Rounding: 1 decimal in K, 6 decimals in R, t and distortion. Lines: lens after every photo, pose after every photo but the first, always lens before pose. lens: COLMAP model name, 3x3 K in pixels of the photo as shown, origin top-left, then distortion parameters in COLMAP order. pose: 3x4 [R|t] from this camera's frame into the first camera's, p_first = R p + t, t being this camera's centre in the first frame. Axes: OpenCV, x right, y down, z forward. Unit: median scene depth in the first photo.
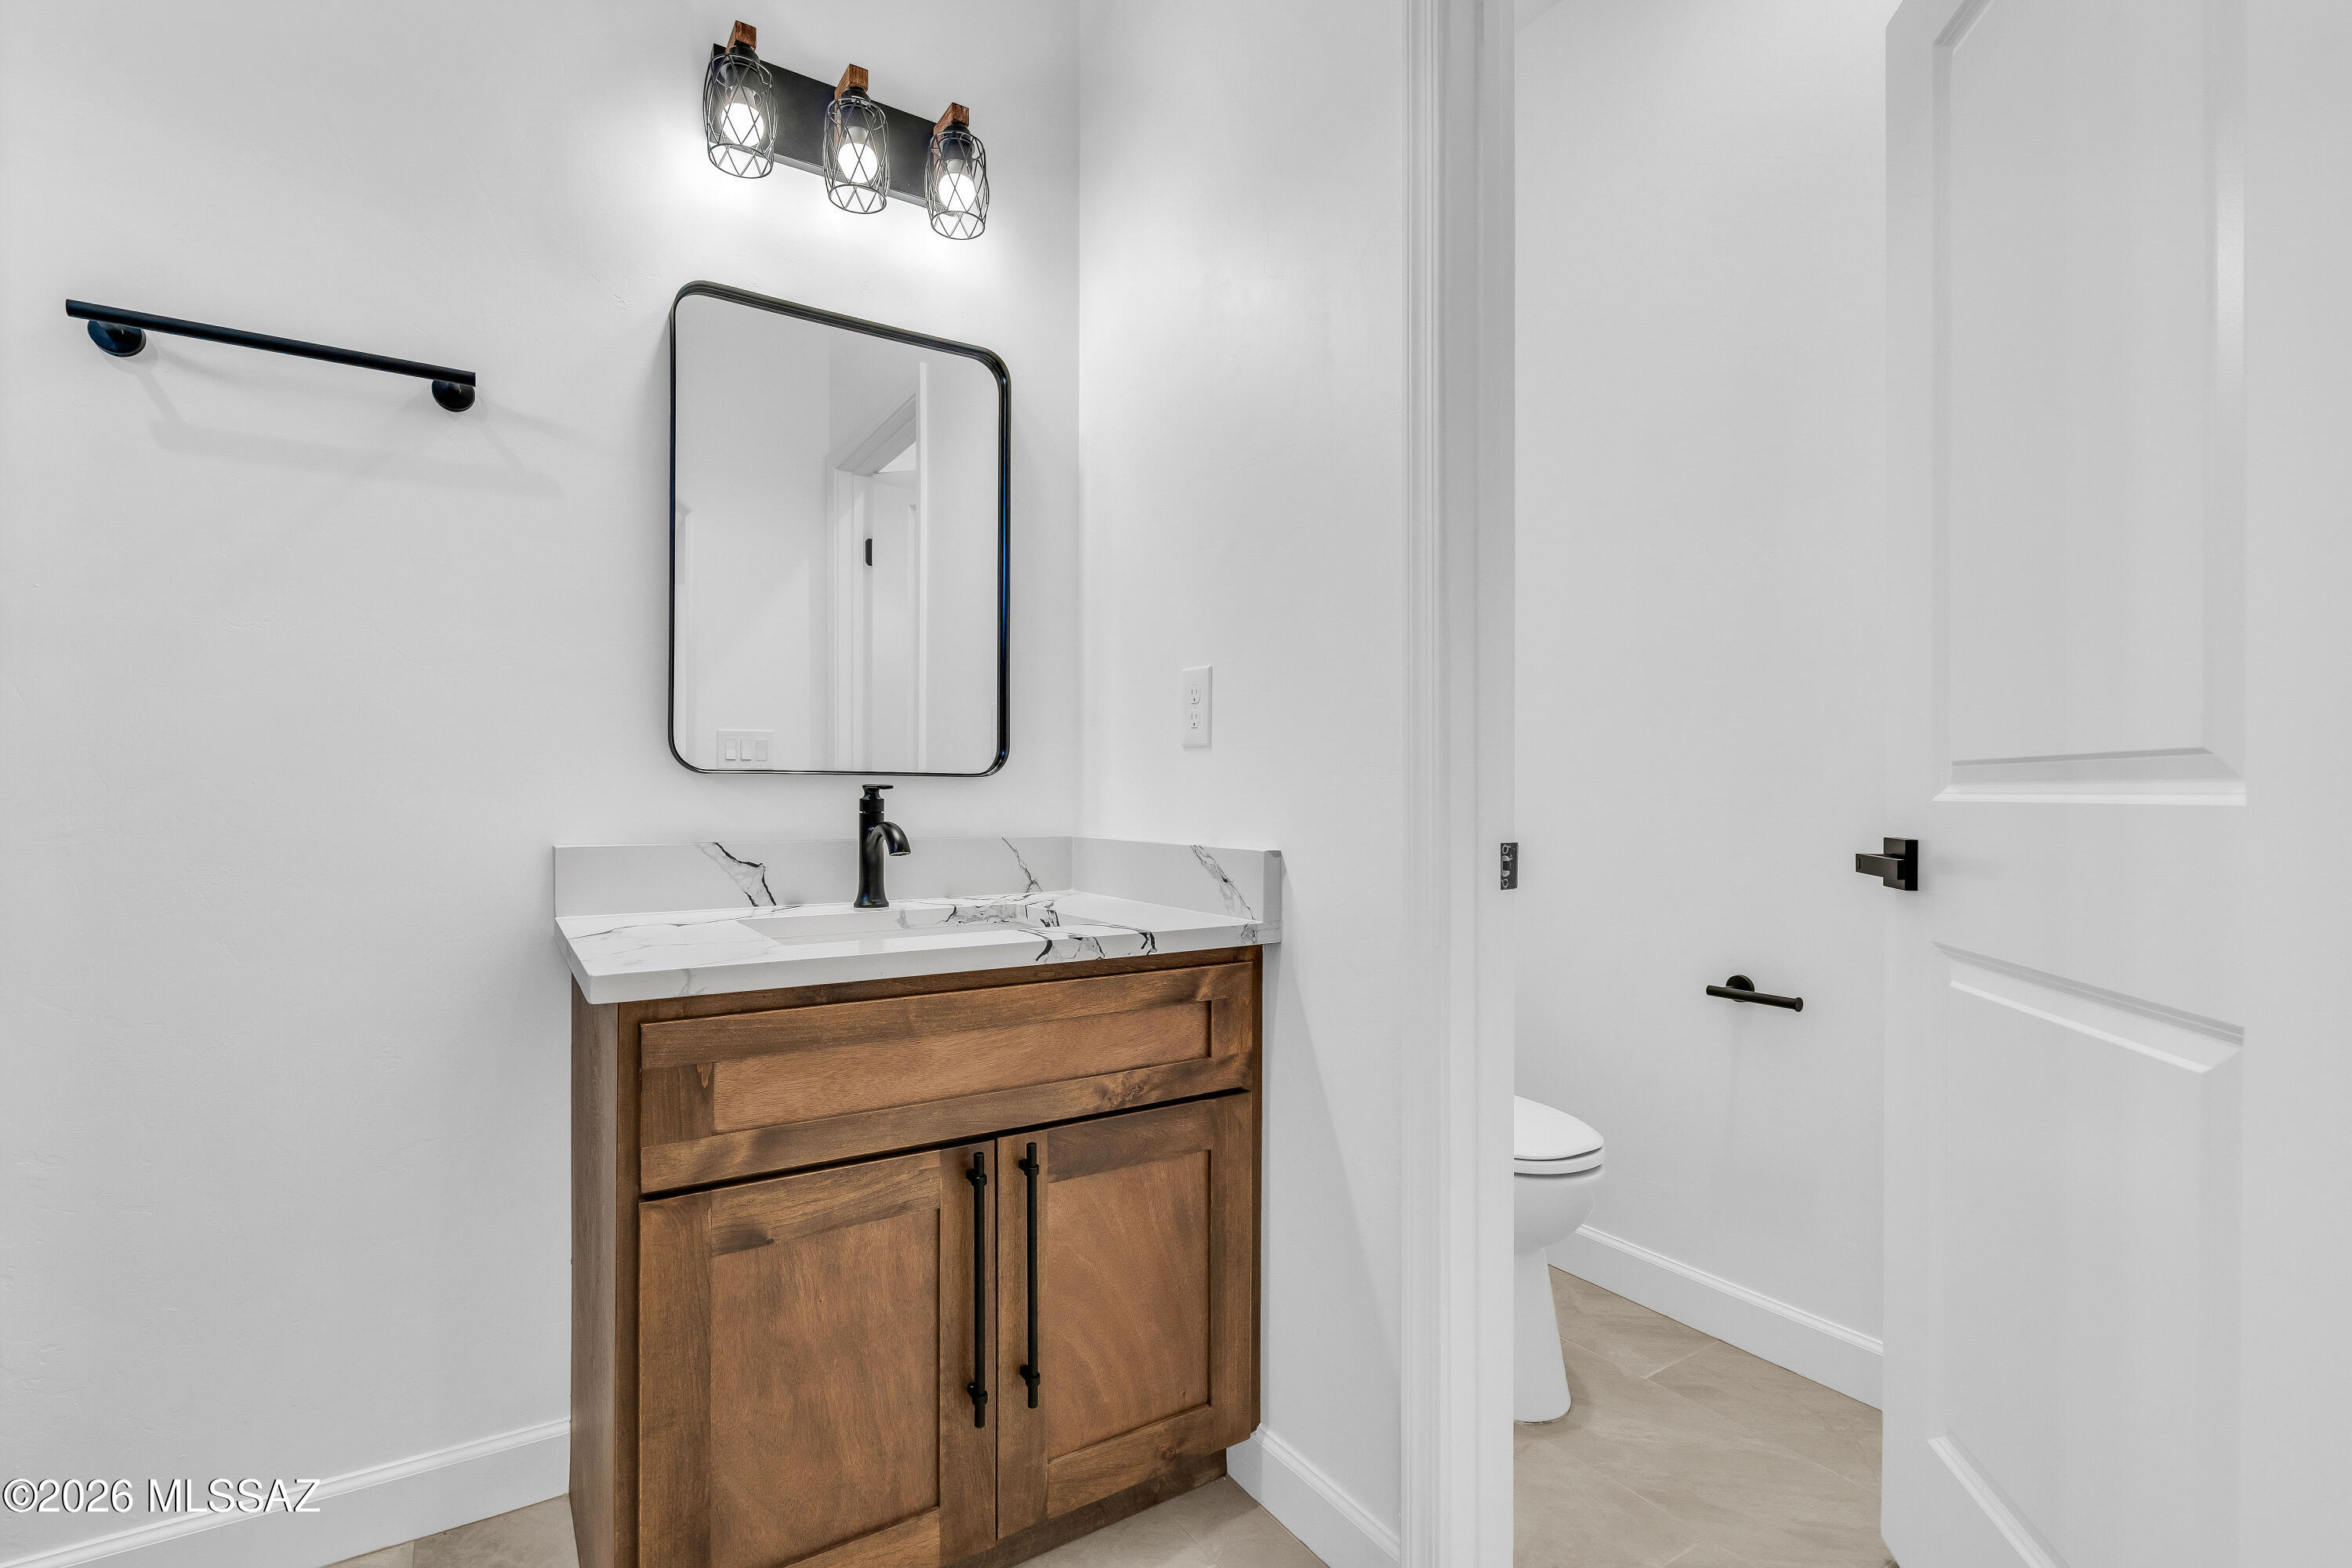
lens RADIAL K [[1091.5, 0, 1169.8], [0, 1091.5, 789.9], [0, 0, 1]] dist [0.005308, 0.002161]
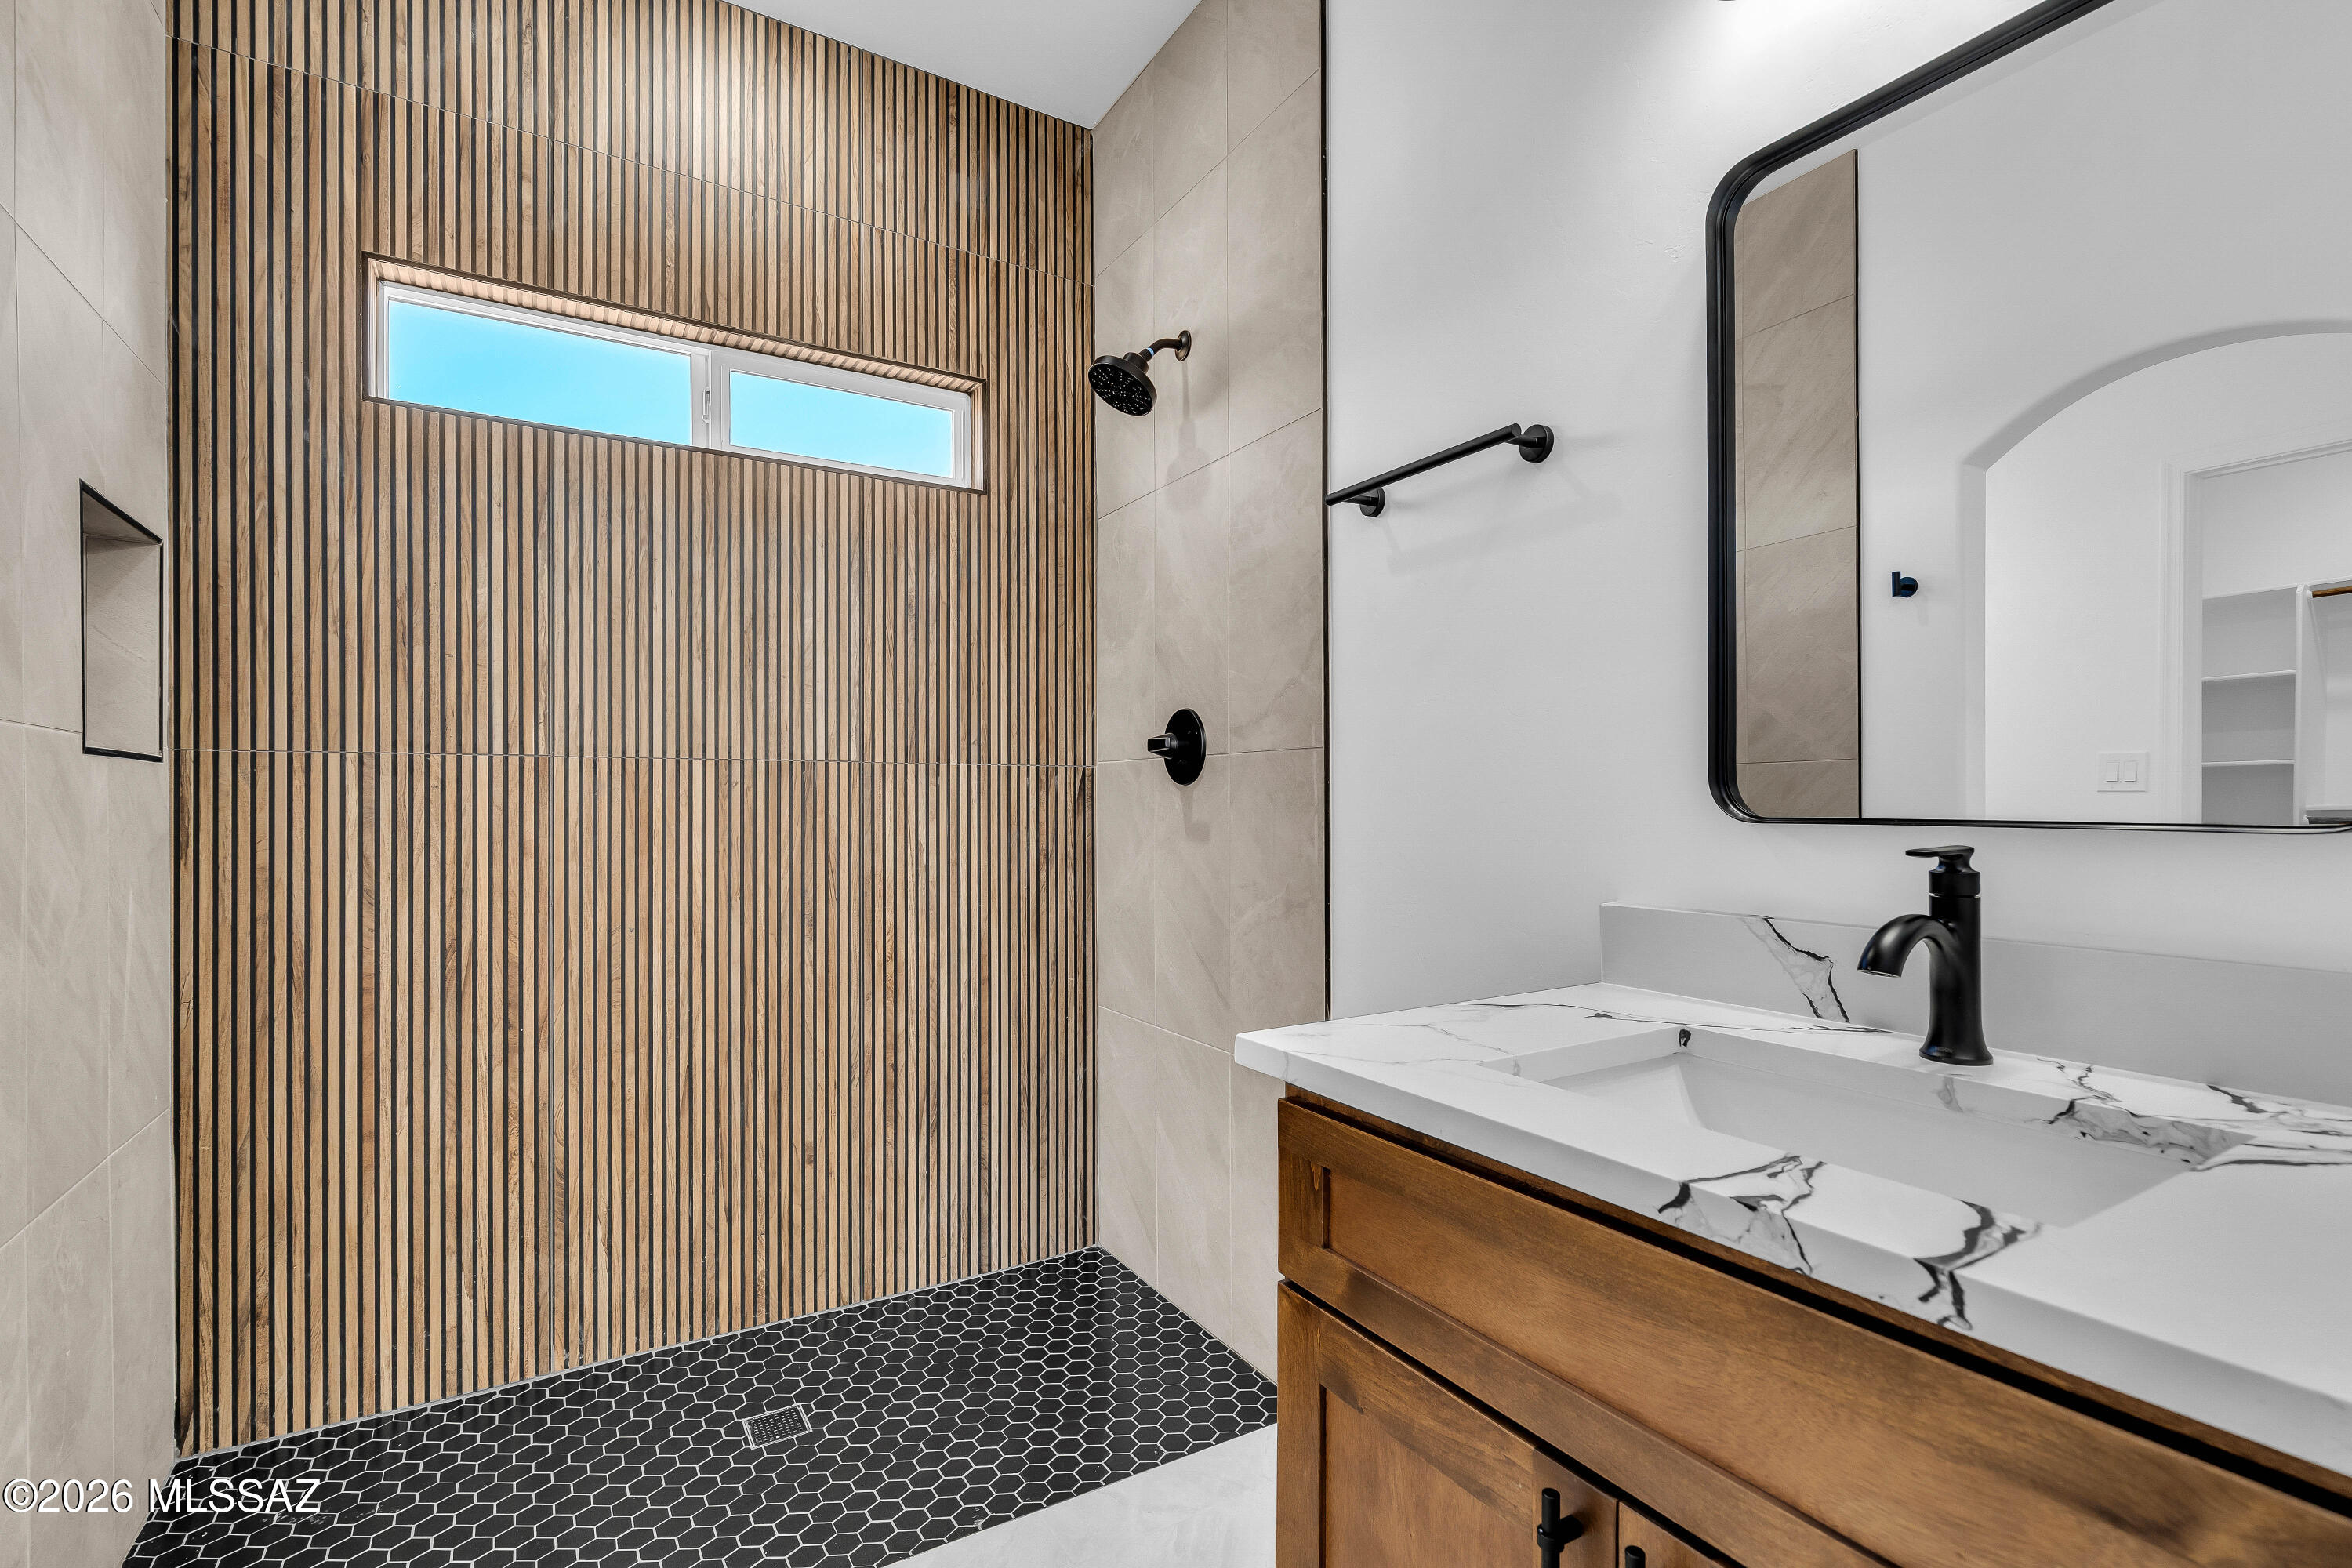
lens RADIAL K [[1091.5, 0, 1178.4], [0, 1091.5, 797.3], [0, 0, 1]] dist [0.005308, 0.002161]
pose [[-0.031408, -0.001284, -0.999506, 0.431235], [0.008920, 0.999959, -0.001565, -0.046127], [0.999467, -0.008964, -0.031396, 0.828934]]
